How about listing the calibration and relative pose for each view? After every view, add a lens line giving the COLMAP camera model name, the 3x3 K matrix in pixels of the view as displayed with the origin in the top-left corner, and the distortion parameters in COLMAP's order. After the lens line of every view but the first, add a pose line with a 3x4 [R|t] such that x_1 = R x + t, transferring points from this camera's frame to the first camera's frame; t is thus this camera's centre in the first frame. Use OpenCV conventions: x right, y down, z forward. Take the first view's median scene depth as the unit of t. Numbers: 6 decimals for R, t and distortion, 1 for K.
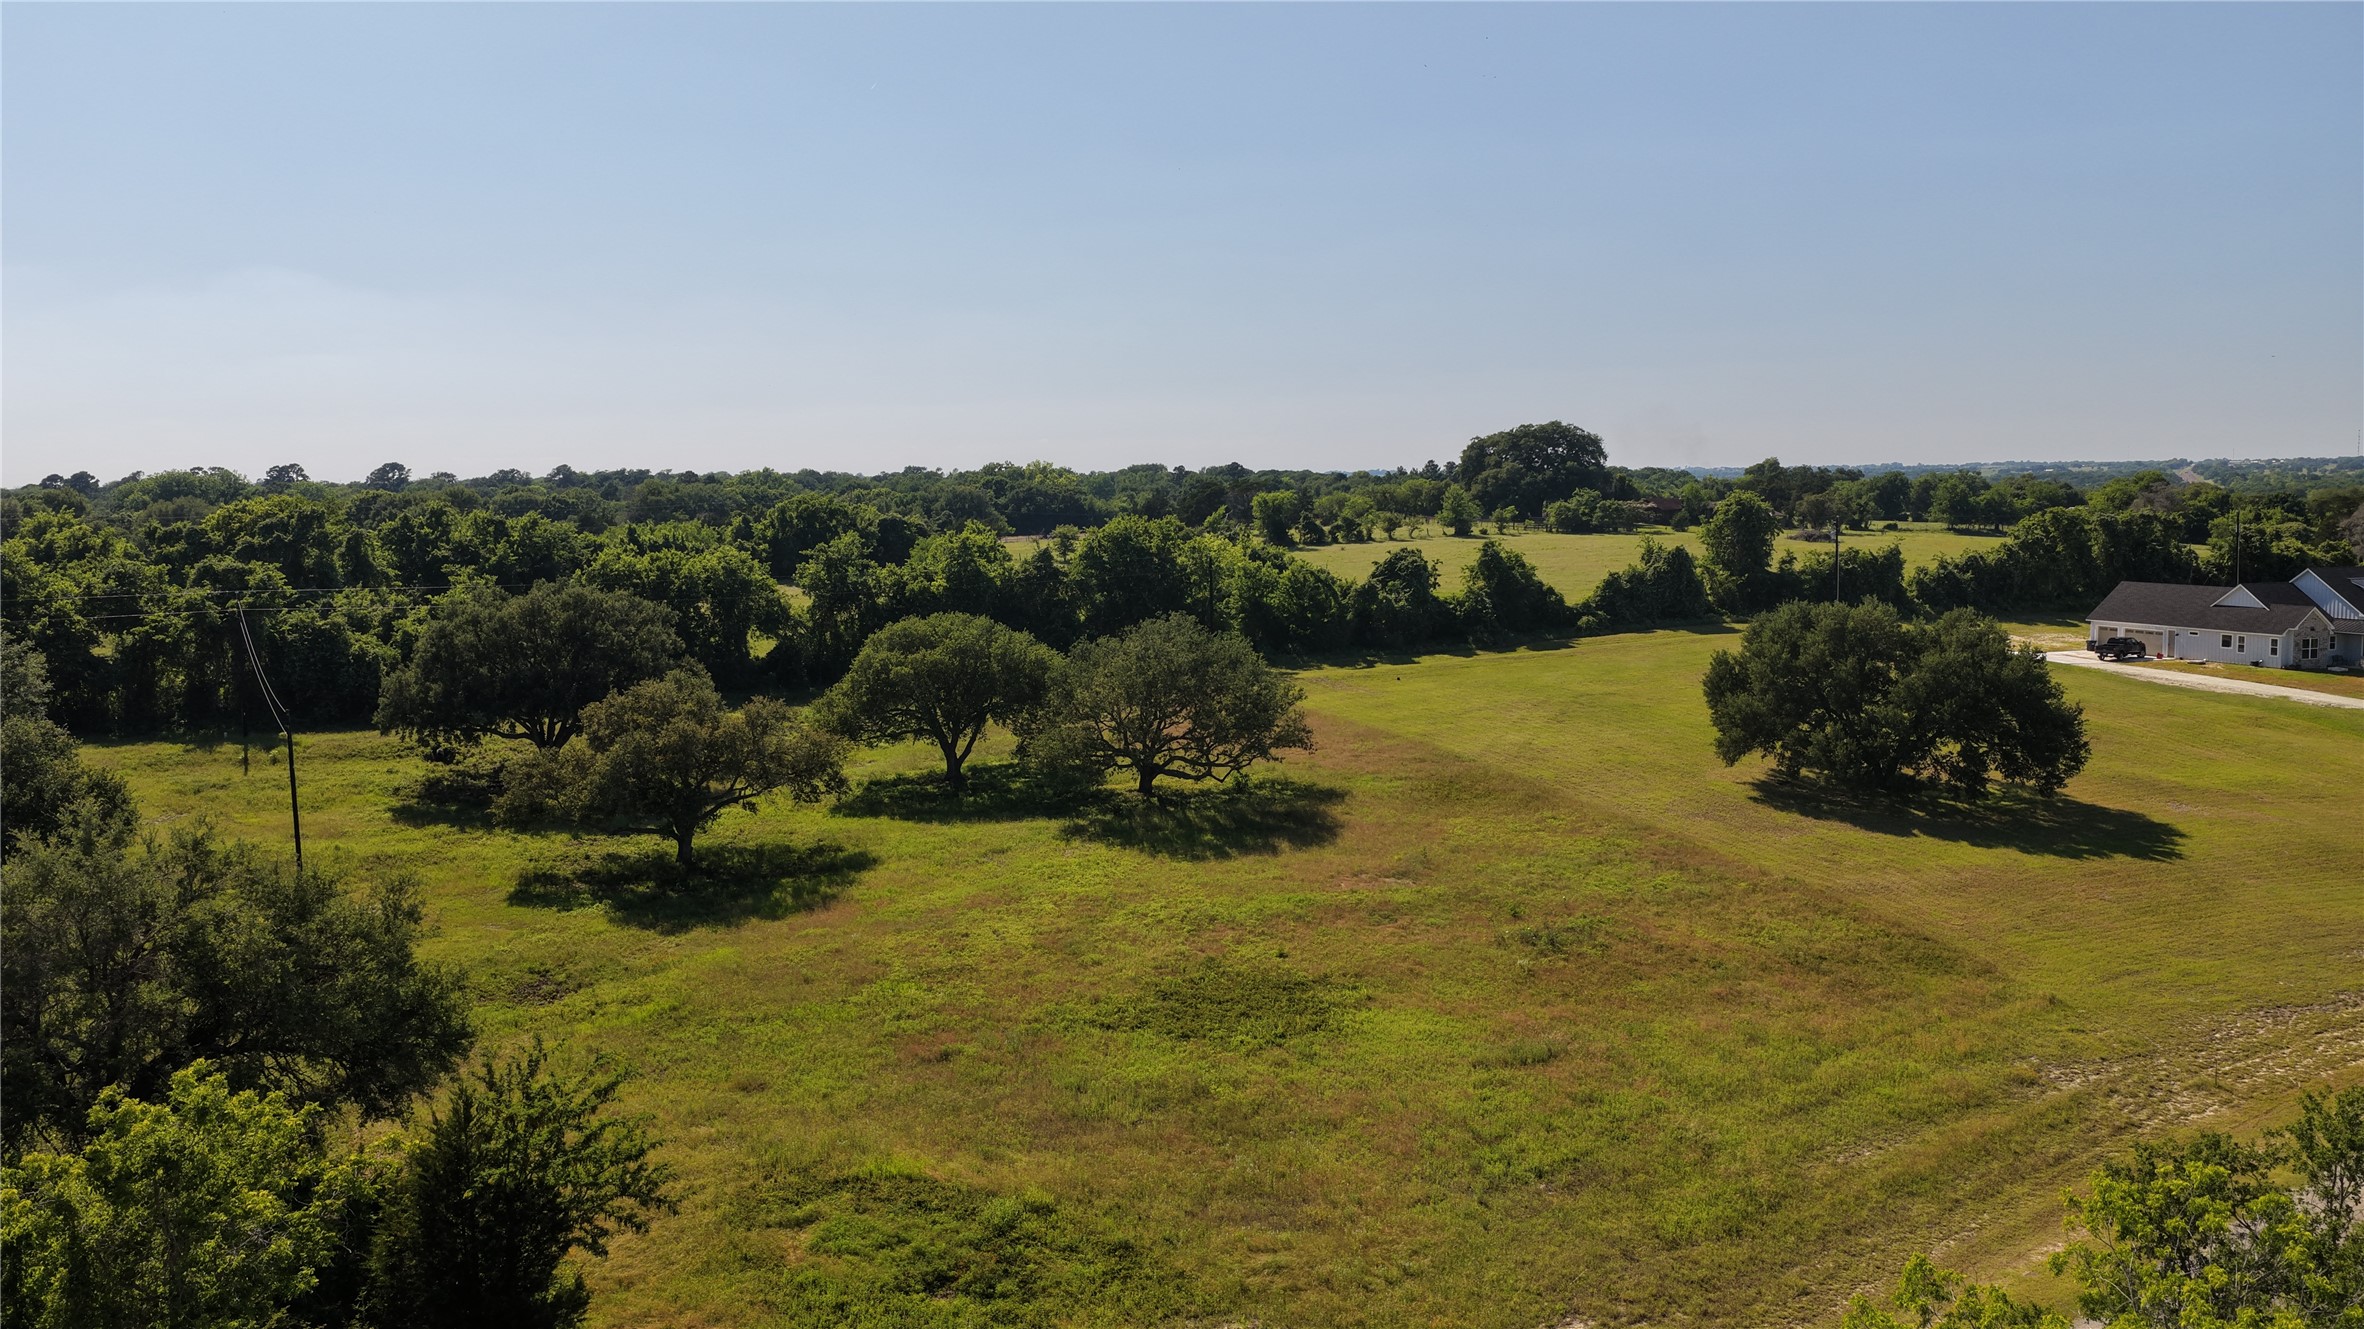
lens RADIAL K [[1974.5, 0, 1179.7], [0, 1974.5, 663.6], [0, 0, 1]] dist [-0.010406, 0.030701]
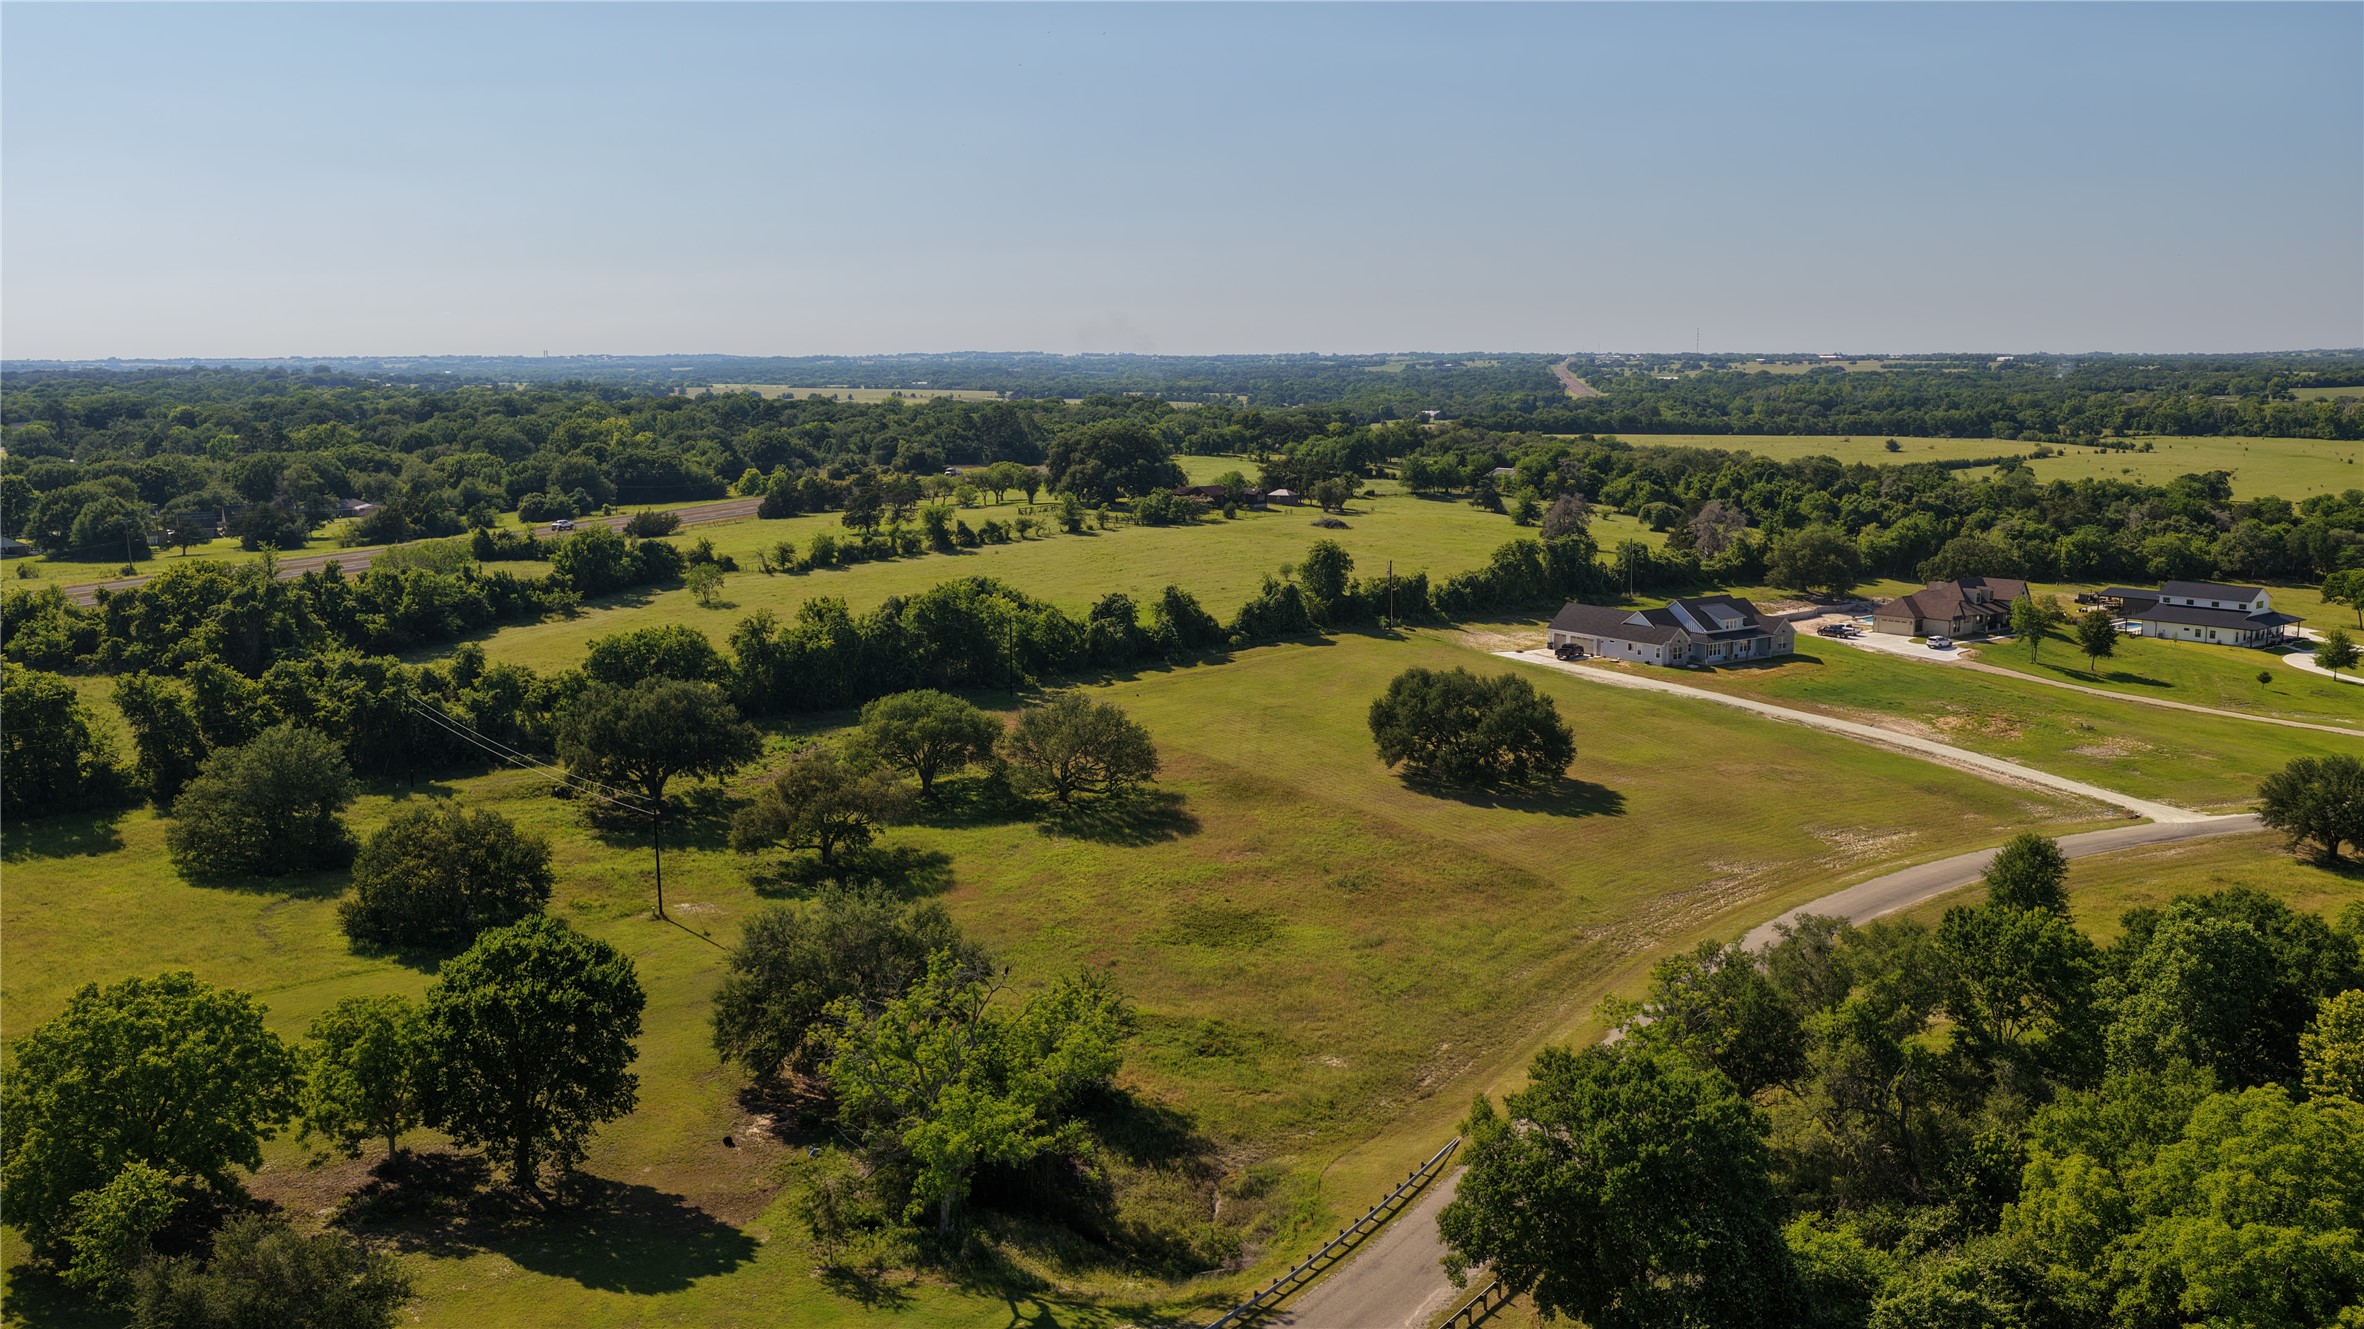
lens RADIAL K [[1974.5, 0, 1178.7], [0, 1974.5, 660.1], [0, 0, 1]] dist [-0.010406, 0.030701]
pose [[0.960554, -0.035254, 0.275849, -0.401834], [0.019092, 0.997952, 0.061056, -0.162439], [-0.277437, -0.053381, 0.959260, -0.660962]]
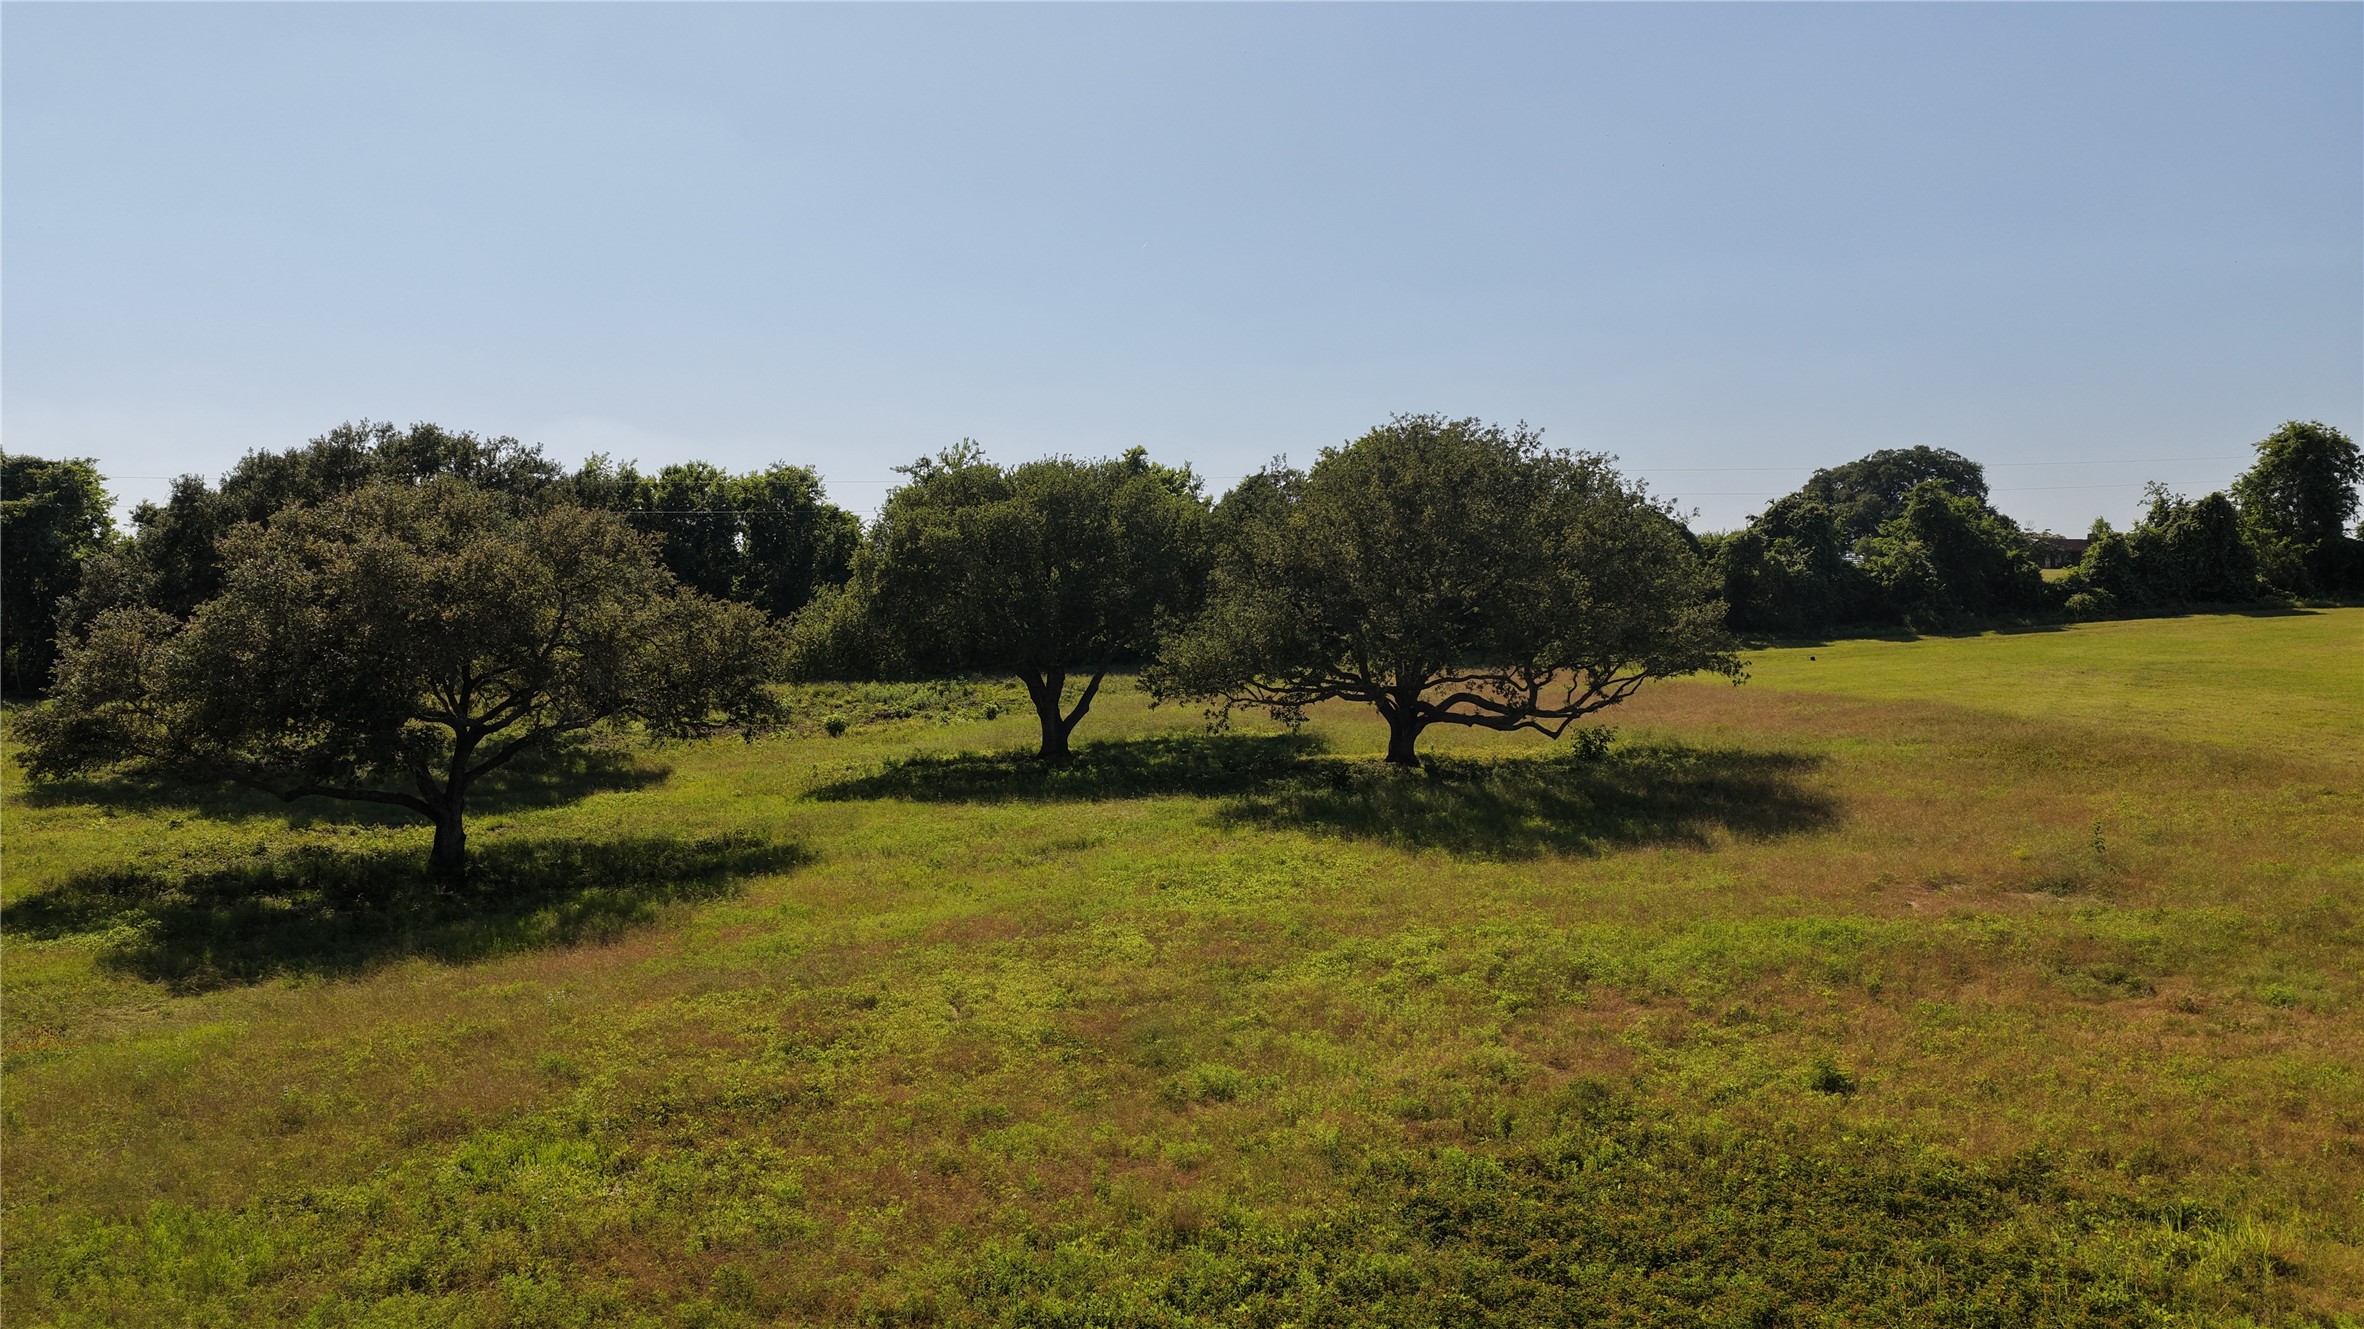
lens RADIAL K [[1974.5, 0, 1181.9], [0, 1974.5, 670.3], [0, 0, 1]] dist [-0.010406, 0.030701]
pose [[0.990629, -0.000890, -0.136574, -0.004034], [-0.007956, 0.997905, -0.064210, 0.078842], [0.136345, 0.064695, 0.988547, 0.515335]]
